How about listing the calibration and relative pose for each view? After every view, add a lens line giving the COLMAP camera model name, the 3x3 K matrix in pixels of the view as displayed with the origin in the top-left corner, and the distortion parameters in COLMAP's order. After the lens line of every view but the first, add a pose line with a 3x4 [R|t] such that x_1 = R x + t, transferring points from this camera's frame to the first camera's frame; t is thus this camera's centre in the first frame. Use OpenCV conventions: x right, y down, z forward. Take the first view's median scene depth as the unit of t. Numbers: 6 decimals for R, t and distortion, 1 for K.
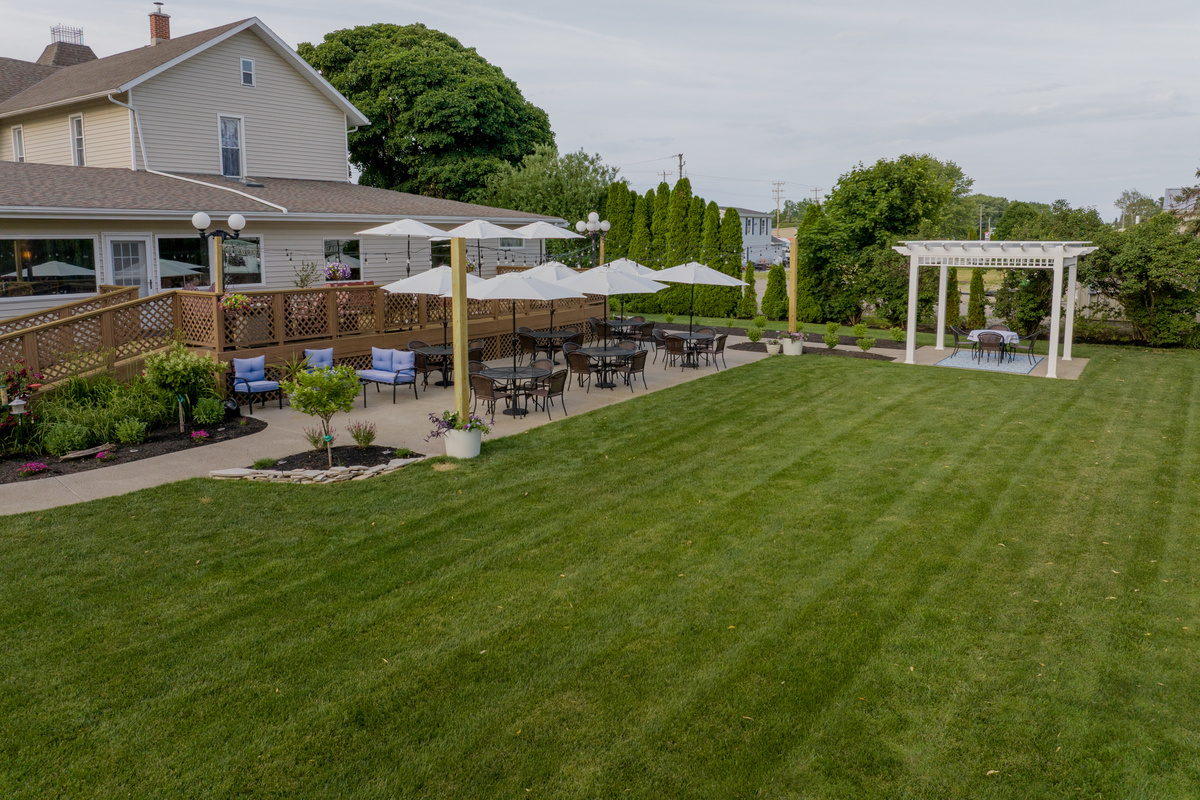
lens RADIAL K [[841.4, 0, 594.9], [0, 841.4, 340.0], [0, 0, 1]] dist [-0.013051, -0.057300]
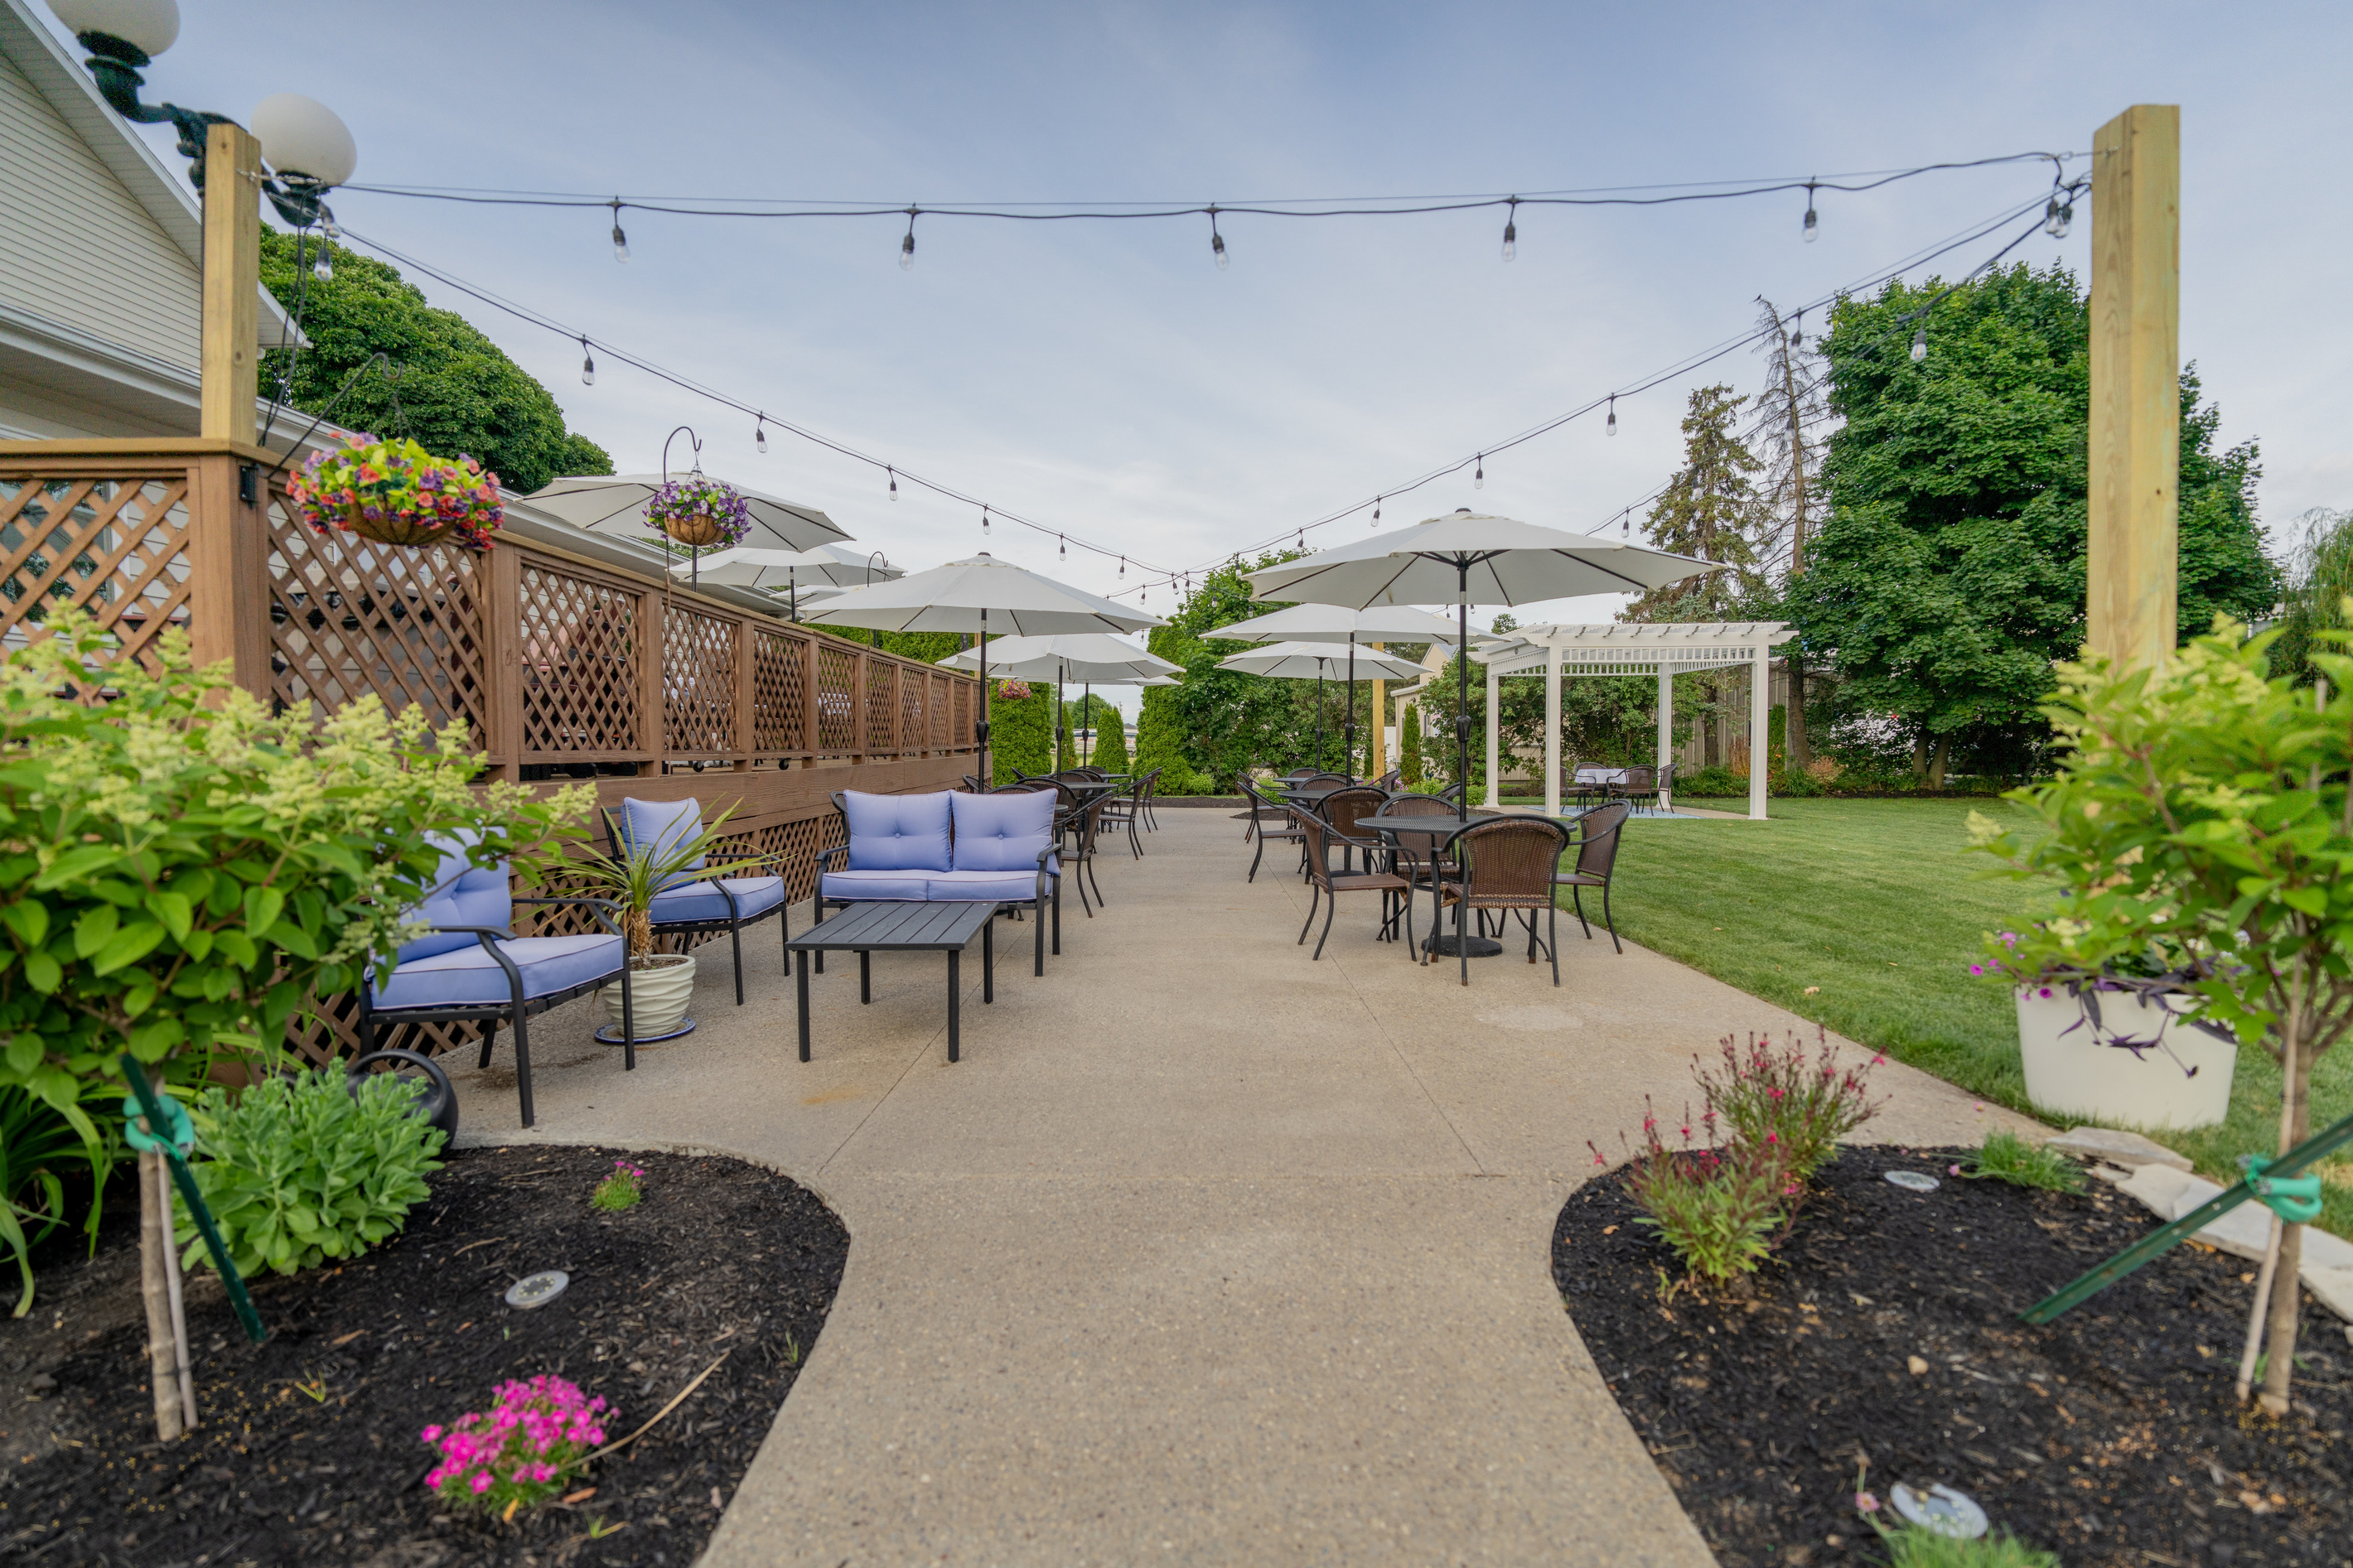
lens RADIAL K [[1035.5, 0, 1176.5], [0, 1035.5, 784.0], [0, 0, 1]] dist [-0.015756, 0.005087]
pose [[0.825249, -0.026701, 0.564138, -0.375084], [0.073888, 0.995401, -0.060973, 0.036100], [-0.559915, 0.092001, 0.823426, 0.662112]]
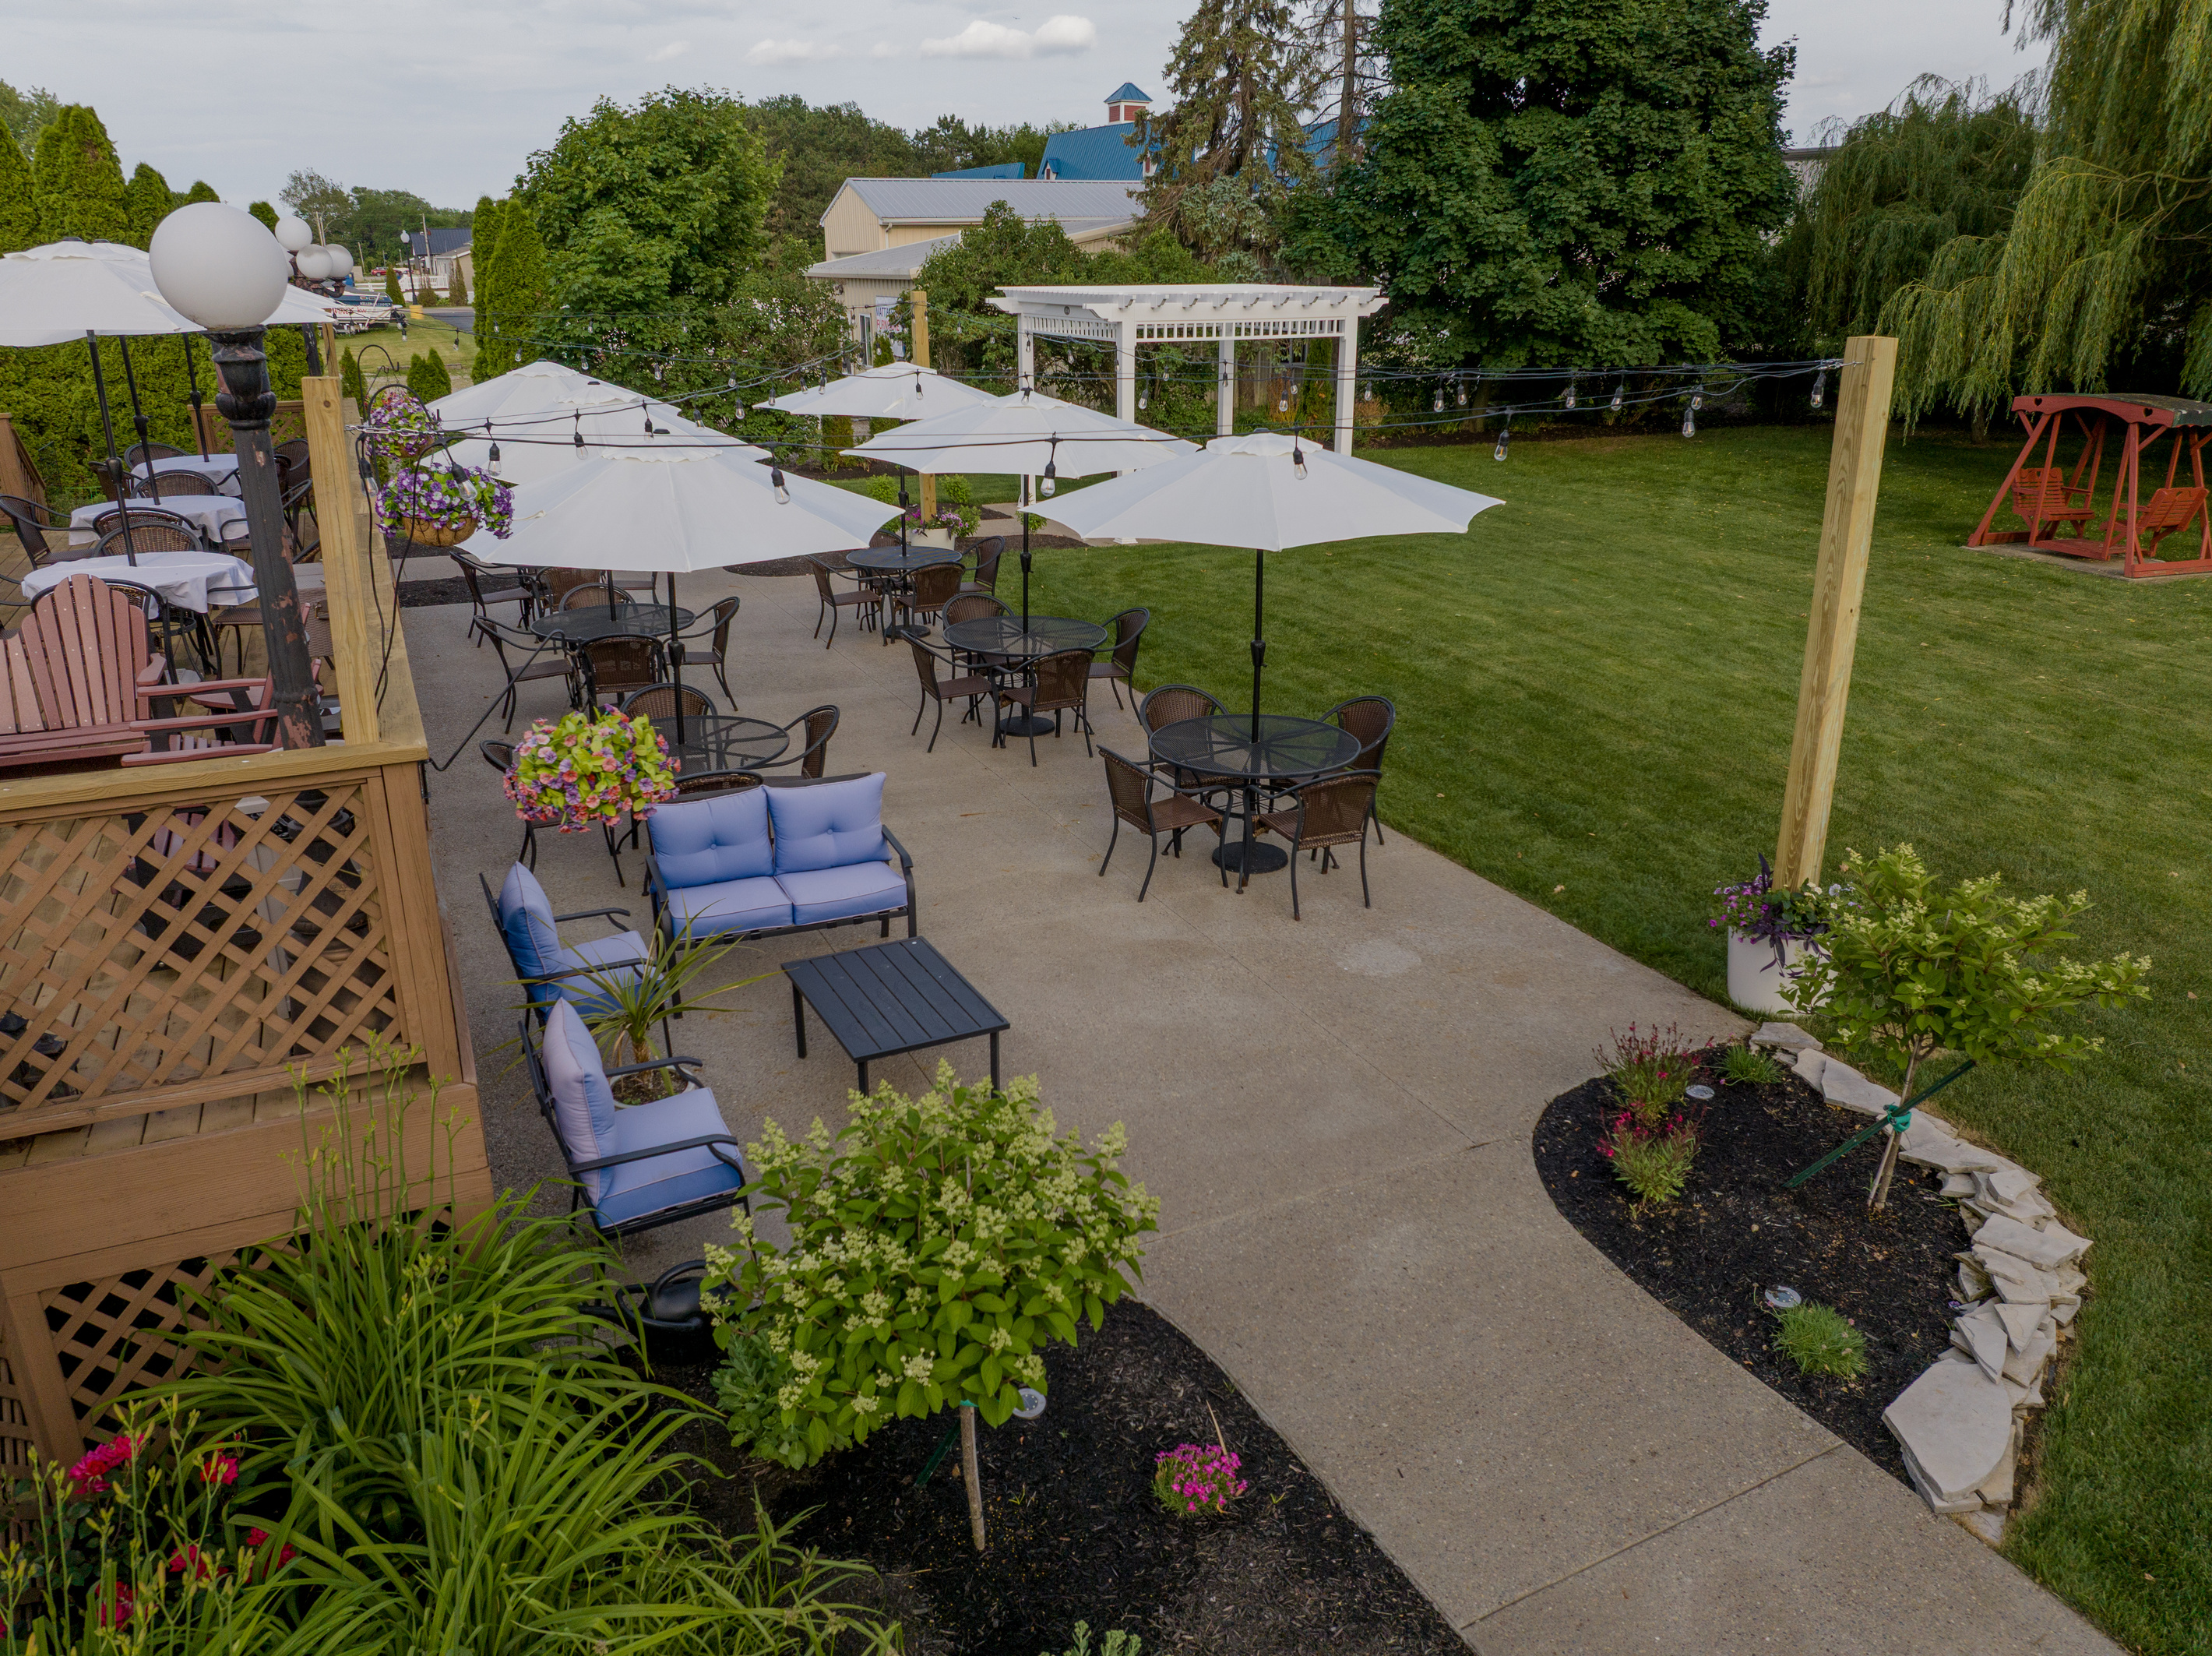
lens RADIAL K [[1556.4, 0, 1098.3], [0, 1556.4, 804.6], [0, 0, 1]] dist [-0.045278, 0.012606]
pose [[0.502258, -0.289011, 0.814991, -0.571657], [0.106558, 0.955996, 0.273345, -0.100900], [-0.858127, -0.050446, 0.510953, 0.670969]]
